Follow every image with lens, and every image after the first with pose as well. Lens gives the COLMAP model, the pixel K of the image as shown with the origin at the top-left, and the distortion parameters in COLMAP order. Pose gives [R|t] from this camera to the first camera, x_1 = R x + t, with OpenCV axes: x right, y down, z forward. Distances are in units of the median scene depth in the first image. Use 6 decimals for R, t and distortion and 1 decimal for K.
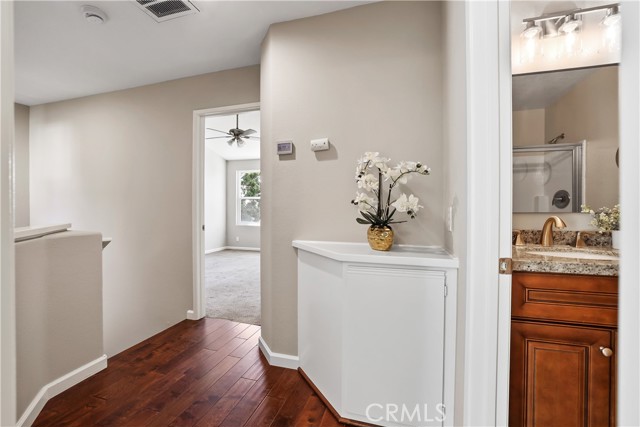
lens RADIAL K [[280.0, 0, 320.0], [0, 280.0, 213.5], [0, 0, 1]] dist [0.000034, 0.000330]
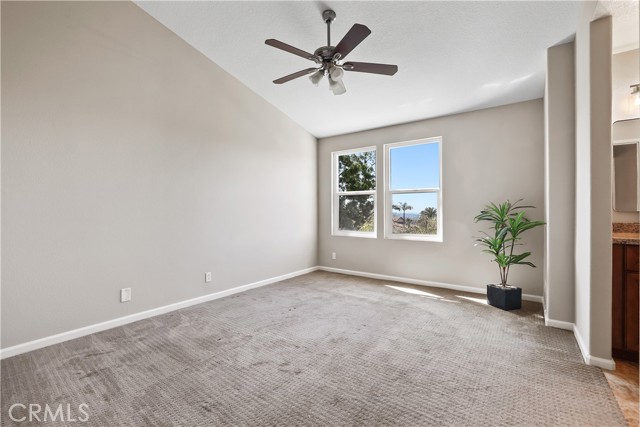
lens RADIAL K [[280.0, 0, 320.0], [0, 280.0, 213.5], [0, 0, 1]] dist [0.000034, 0.000330]
pose [[0.940048, -0.002095, -0.341037, -0.096971], [0.000838, 0.999992, -0.003835, -0.006846], [0.341042, 0.003319, 0.940042, 0.360722]]
